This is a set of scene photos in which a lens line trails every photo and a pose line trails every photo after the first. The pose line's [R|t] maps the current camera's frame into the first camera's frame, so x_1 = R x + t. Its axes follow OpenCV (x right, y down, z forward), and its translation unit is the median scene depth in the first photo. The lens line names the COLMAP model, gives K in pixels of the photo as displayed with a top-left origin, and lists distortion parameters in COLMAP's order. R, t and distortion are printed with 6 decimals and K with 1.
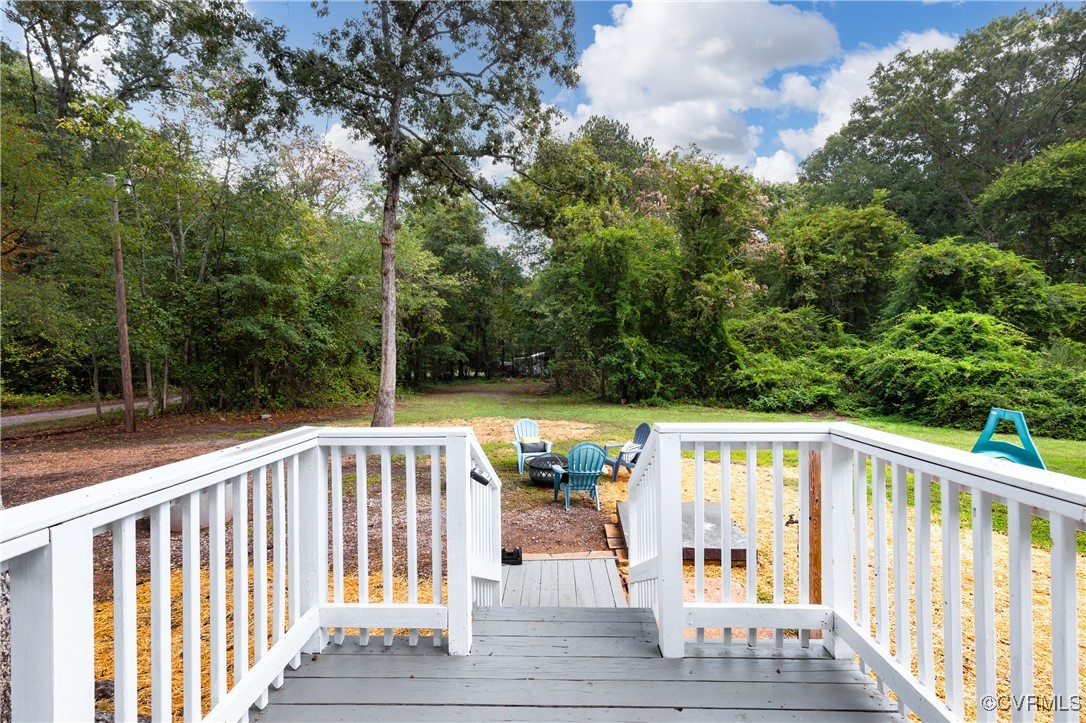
lens RADIAL K [[473.8, 0, 543.0], [0, 473.8, 361.5], [0, 0, 1]] dist [0.001303, -0.000237]
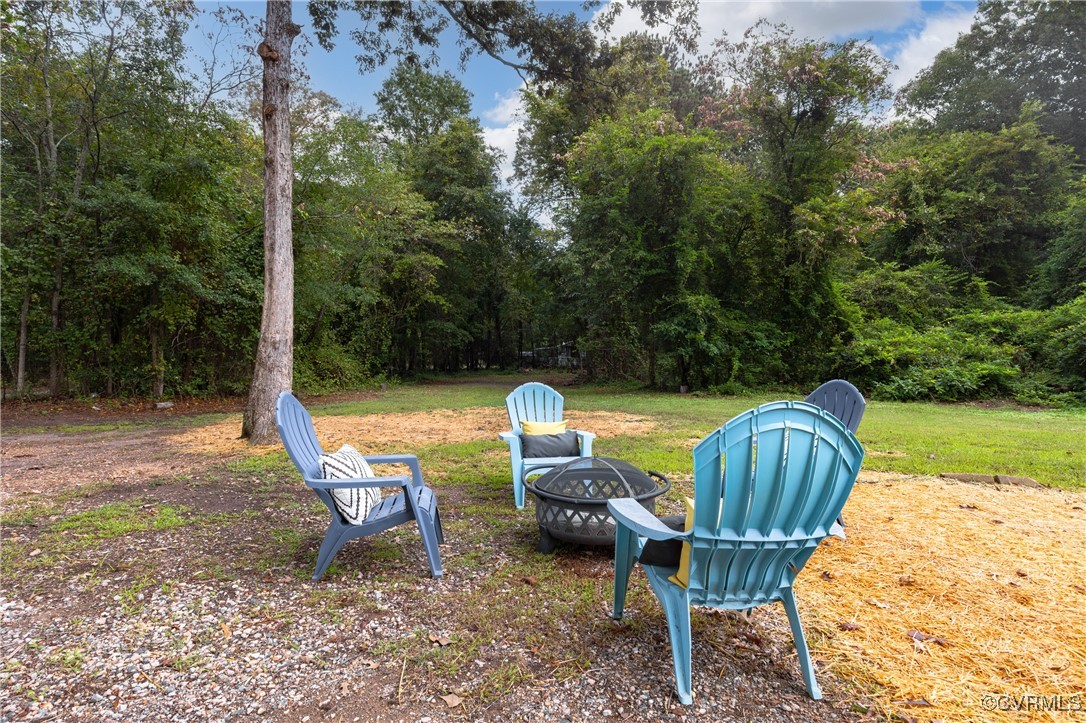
lens RADIAL K [[536.9, 0, 548.1], [0, 536.9, 356.7], [0, 0, 1]] dist [-0.004895, 0.000518]
pose [[0.999166, -0.003963, -0.040635, -0.000924], [0.003839, 0.999988, -0.003121, 0.039054], [0.040647, 0.002962, 0.999169, 0.195244]]
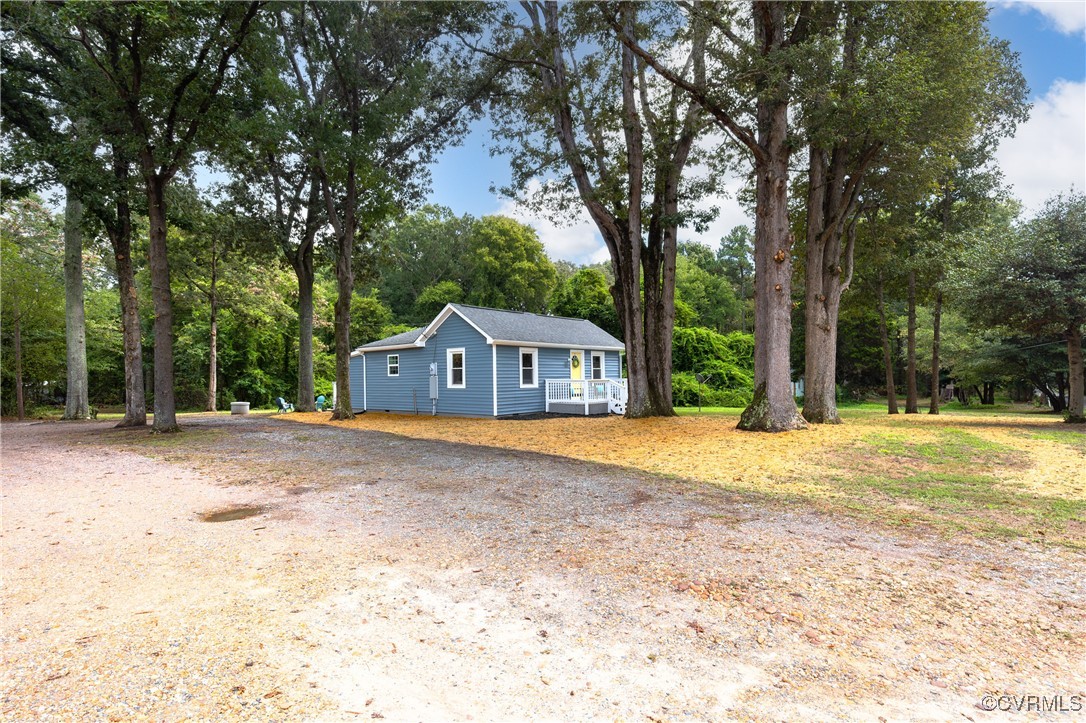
lens RADIAL K [[576.2, 0, 537.6], [0, 576.2, 390.3], [0, 0, 1]] dist [-0.001306, 0.000375]
pose [[0.630503, -0.011578, 0.776100, -0.789296], [0.013778, 0.999898, 0.003723, 0.030033], [-0.776064, 0.008345, 0.630599, -1.126371]]
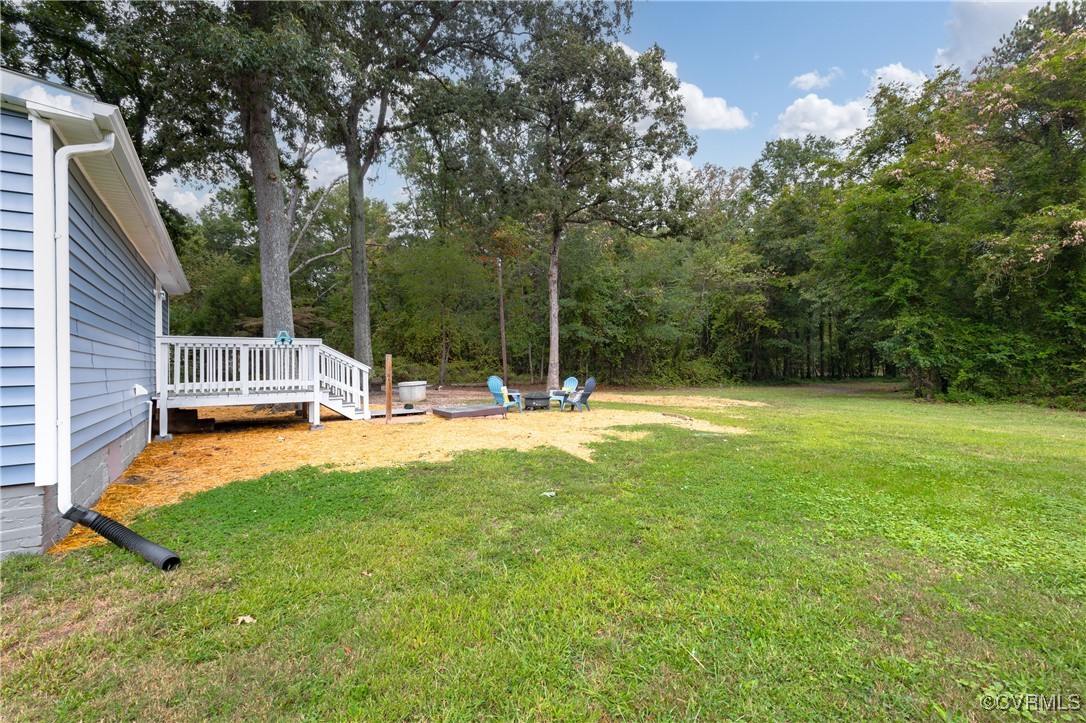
lens RADIAL K [[473.8, 0, 543.0], [0, 473.8, 361.5], [0, 0, 1]] dist [0.001303, -0.000237]
pose [[0.577080, -0.005222, -0.816671, 0.475581], [-0.003610, 0.999953, -0.008945, 0.035944], [0.816680, 0.008110, 0.577034, -0.007041]]
